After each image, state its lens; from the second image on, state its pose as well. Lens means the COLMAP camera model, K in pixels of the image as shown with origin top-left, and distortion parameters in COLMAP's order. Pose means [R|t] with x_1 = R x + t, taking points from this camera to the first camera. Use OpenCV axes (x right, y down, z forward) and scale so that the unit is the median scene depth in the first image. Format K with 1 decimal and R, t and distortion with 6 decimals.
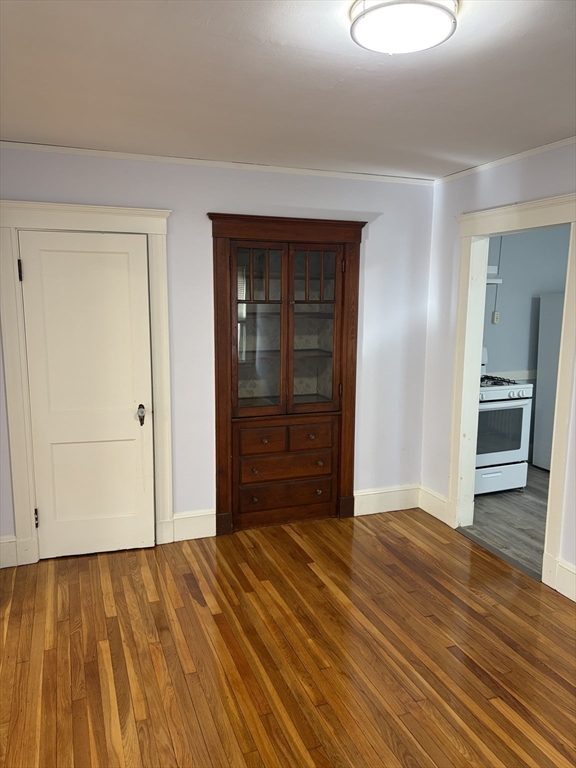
lens RADIAL K [[579.8, 0, 279.5], [0, 579.8, 384.8], [0, 0, 1]] dist [0.048638, -0.008299]
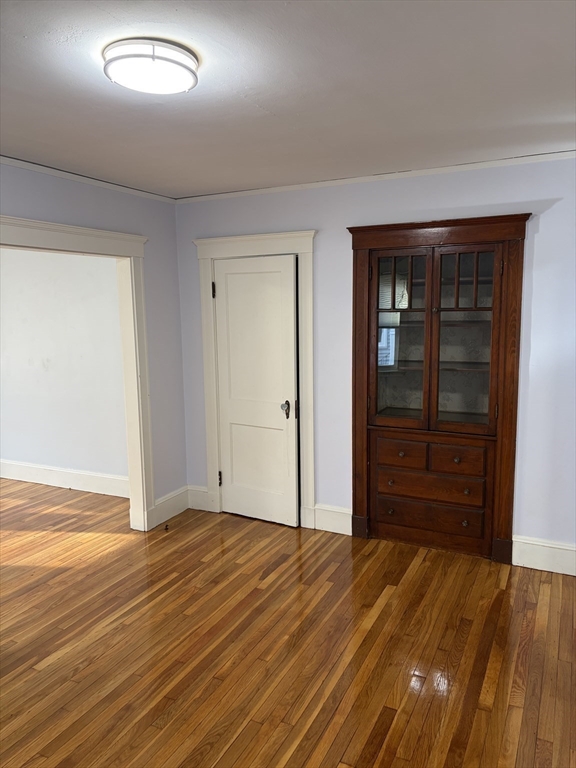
lens RADIAL K [[579.8, 0, 279.5], [0, 579.8, 384.8], [0, 0, 1]] dist [0.048638, -0.008299]
pose [[0.677569, 0.084578, -0.730580, 0.573796], [-0.091493, 0.995342, 0.030375, -0.030632], [0.729746, 0.046262, 0.682151, 0.194718]]
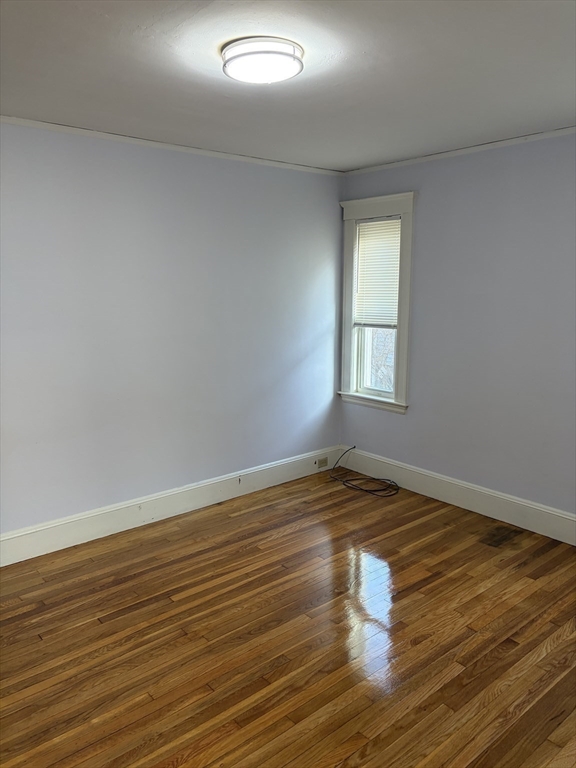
lens RADIAL K [[579.8, 0, 279.5], [0, 579.8, 384.8], [0, 0, 1]] dist [0.048638, -0.008299]
pose [[-0.328555, -0.167047, 0.929595, -0.512471], [0.147047, 0.963186, 0.225055, -0.100091], [-0.932968, 0.210637, -0.291896, 0.678920]]
